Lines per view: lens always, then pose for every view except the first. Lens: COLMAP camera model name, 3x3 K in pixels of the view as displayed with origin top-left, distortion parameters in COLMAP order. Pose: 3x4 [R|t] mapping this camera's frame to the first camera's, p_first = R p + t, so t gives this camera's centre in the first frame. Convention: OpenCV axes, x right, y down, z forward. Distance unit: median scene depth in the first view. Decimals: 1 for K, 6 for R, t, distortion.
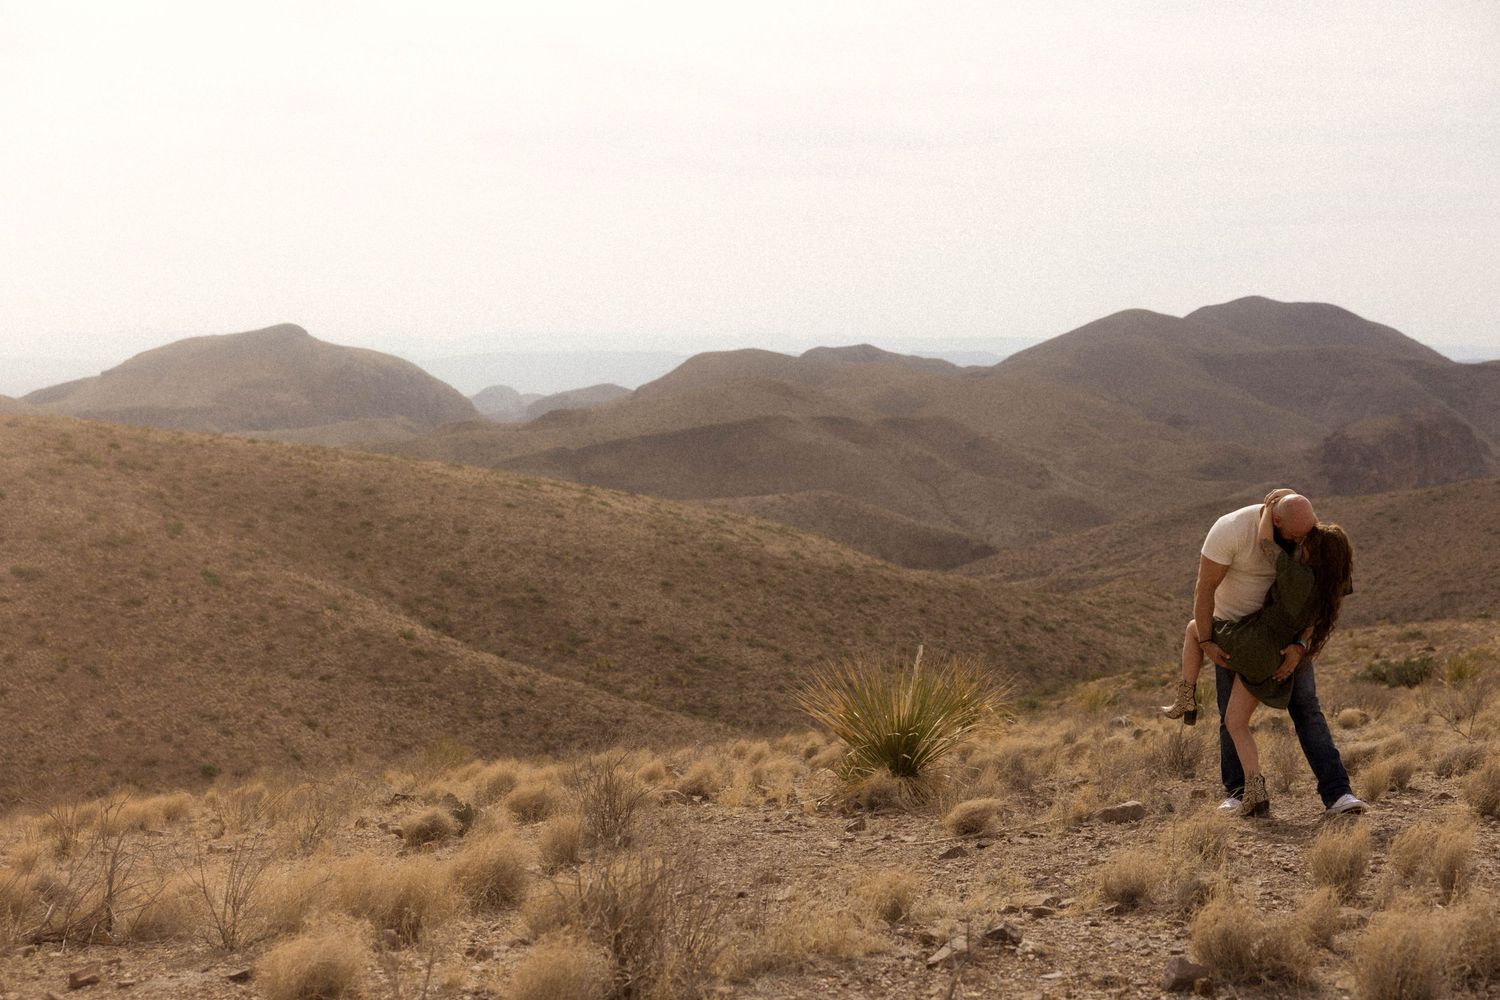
lens RADIAL K [[2005.9, 0, 750.0], [0, 2005.9, 500.0], [0, 0, 1]] dist [0.024452, -0.038860]
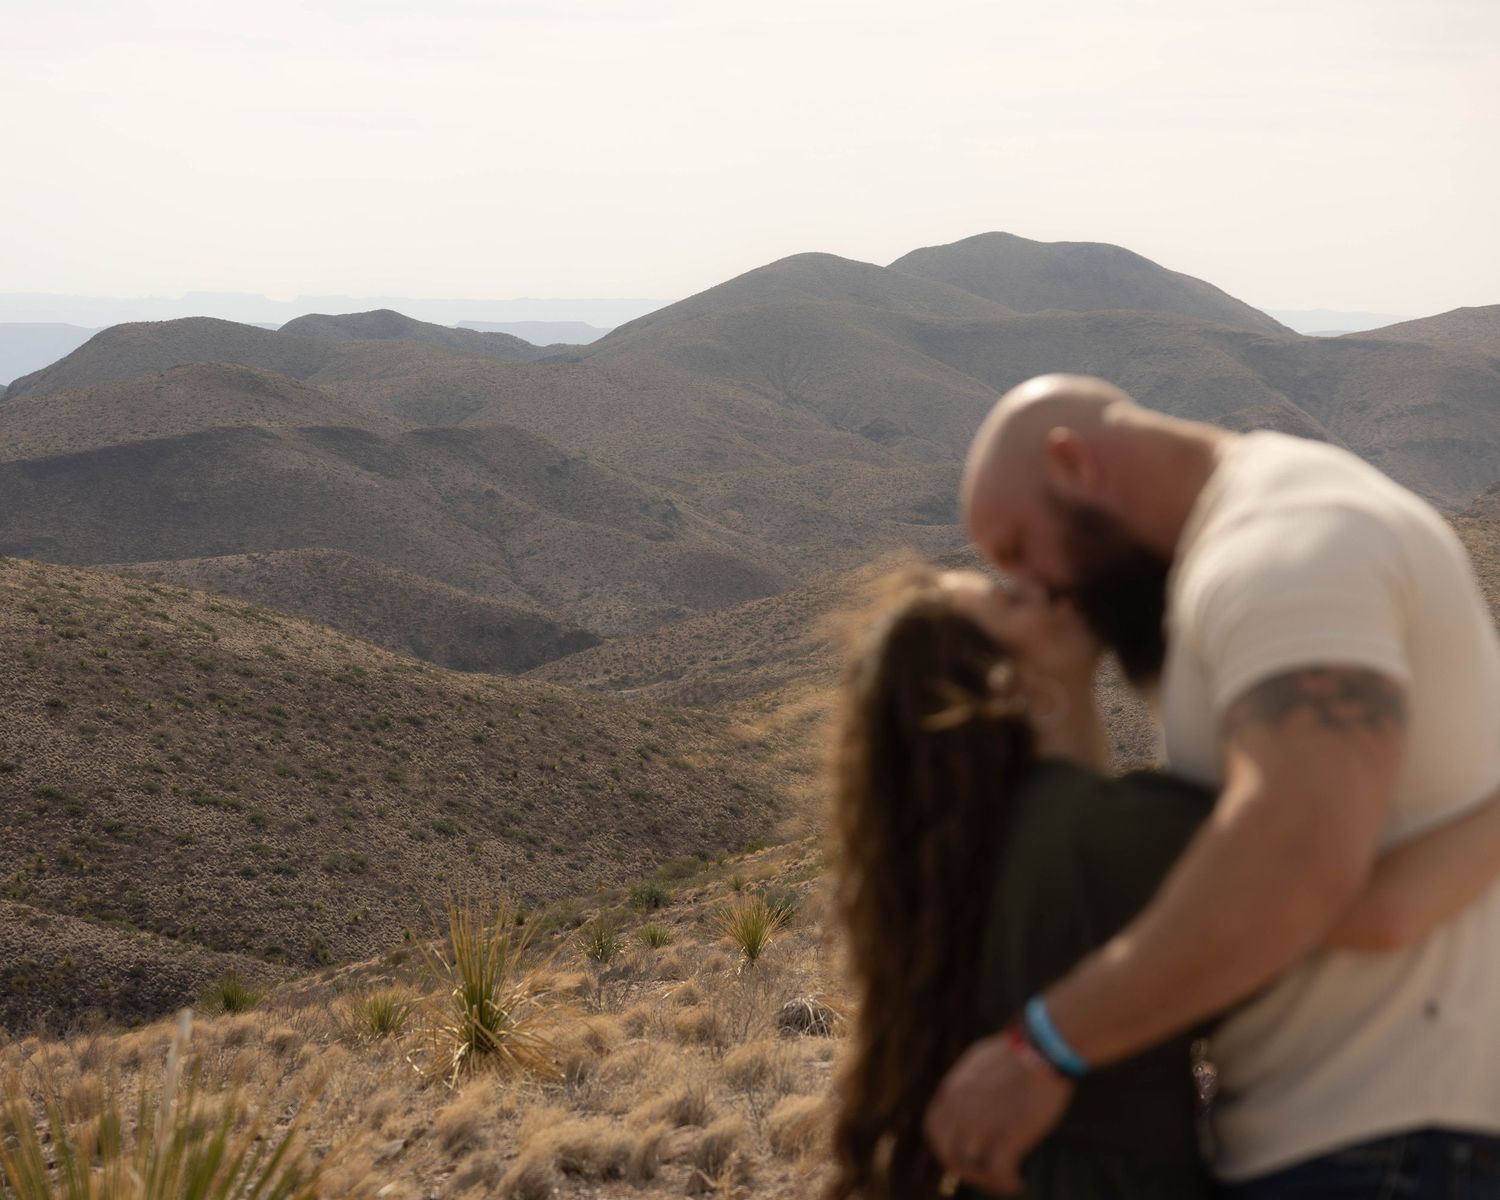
lens RADIAL K [[2857.0, 0, 635.4], [0, 2857.0, 599.1], [0, 0, 1]] dist [-0.008913, 0.017222]
pose [[0.991714, -0.013987, 0.127703, 0.022176], [0.012328, 0.999829, 0.013768, 0.000507], [-0.127874, -0.012079, 0.991717, 0.123658]]
